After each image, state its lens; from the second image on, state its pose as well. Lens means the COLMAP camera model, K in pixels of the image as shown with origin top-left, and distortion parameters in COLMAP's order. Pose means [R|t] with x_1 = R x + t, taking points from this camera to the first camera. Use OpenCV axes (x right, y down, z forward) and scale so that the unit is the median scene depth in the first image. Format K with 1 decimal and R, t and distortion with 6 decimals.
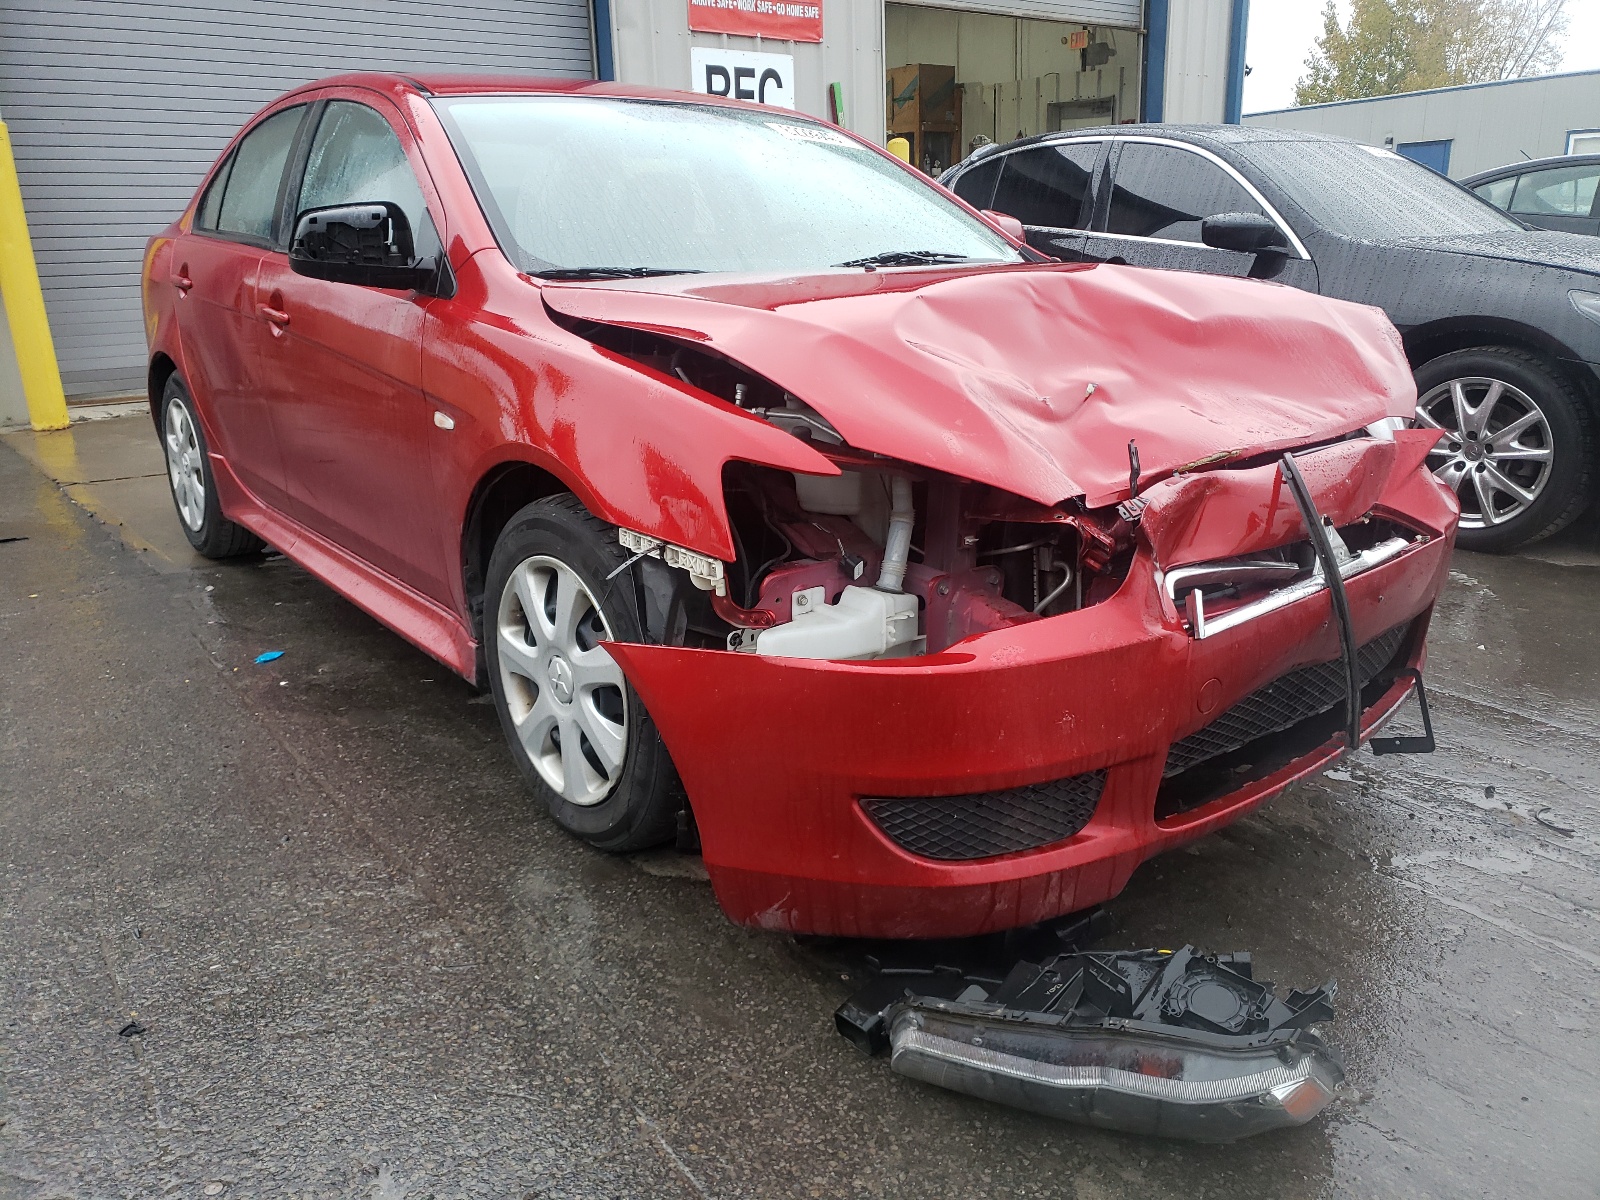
lens RADIAL K [[1168.9, 0, 800.0], [0, 1168.9, 600.0], [0, 0, 1]] dist [-0.011168, 0.044400]
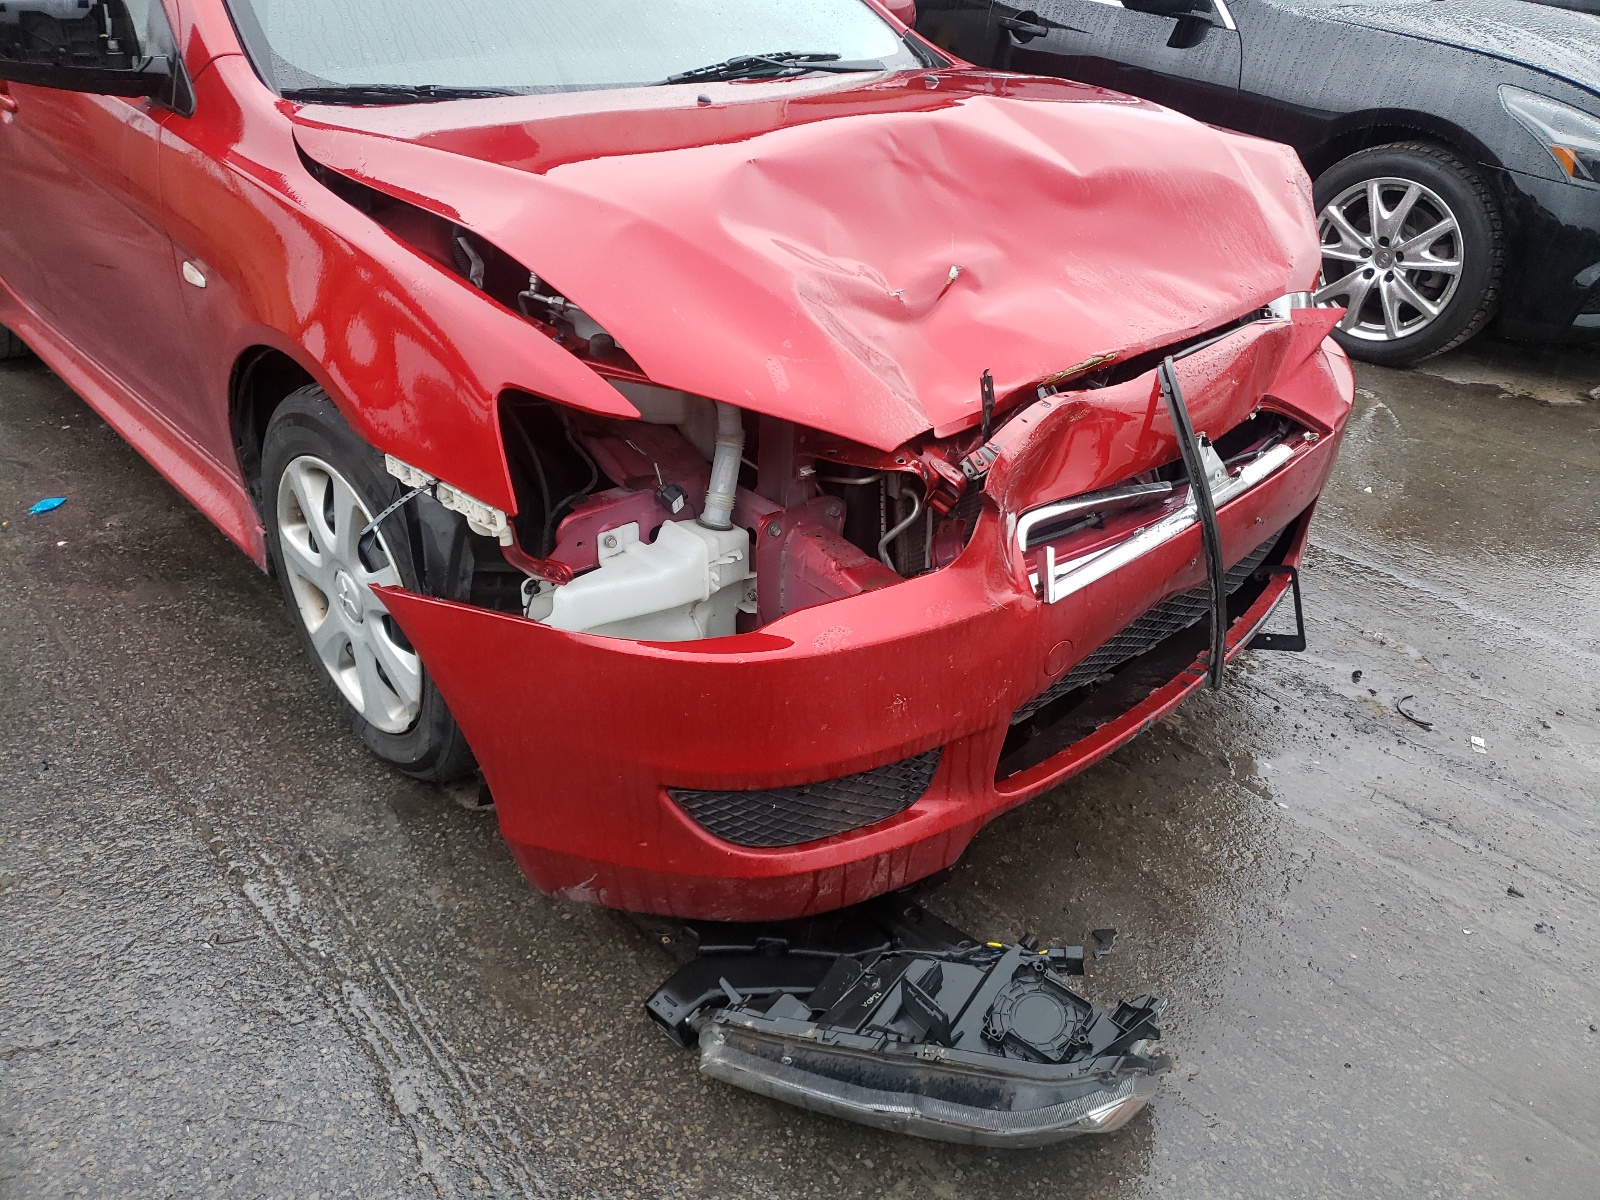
lens RADIAL K [[1199.7, 0, 800.0], [0, 1199.7, 600.0], [0, 0, 1]] dist [0.012368, 0.008578]
pose [[0.996430, -0.008933, 0.083950, 0.066723], [-0.007442, 0.981220, 0.192747, -0.126788], [-0.084096, -0.192684, 0.977651, 0.108935]]
